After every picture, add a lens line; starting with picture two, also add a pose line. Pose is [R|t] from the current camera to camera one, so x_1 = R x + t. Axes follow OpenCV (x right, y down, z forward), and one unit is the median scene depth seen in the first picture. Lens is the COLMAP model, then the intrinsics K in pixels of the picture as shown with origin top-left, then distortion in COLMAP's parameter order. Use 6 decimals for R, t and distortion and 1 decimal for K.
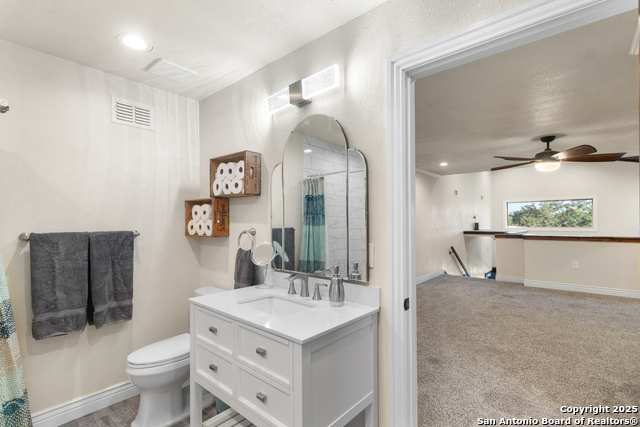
lens RADIAL K [[300.3, 0, 319.6], [0, 300.3, 219.6], [0, 0, 1]] dist [0.001675, 0.000474]
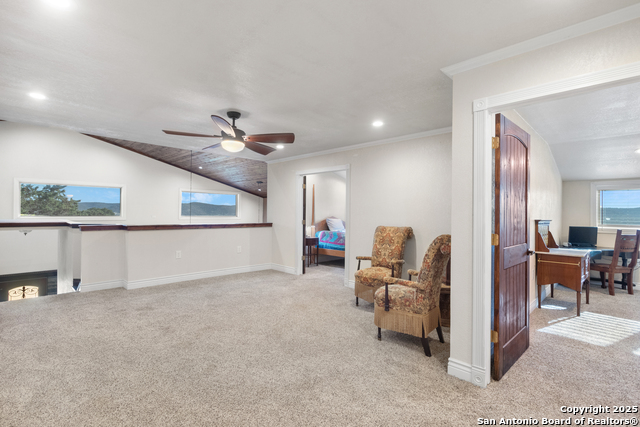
lens RADIAL K [[300.3, 0, 319.5], [0, 300.3, 212.3], [0, 0, 1]] dist [0.001675, 0.000474]
pose [[0.086903, 0.008434, 0.996181, -0.034846], [-0.020093, 0.999776, -0.006712, 0.006769], [-0.996014, -0.019433, 0.087053, 0.242191]]
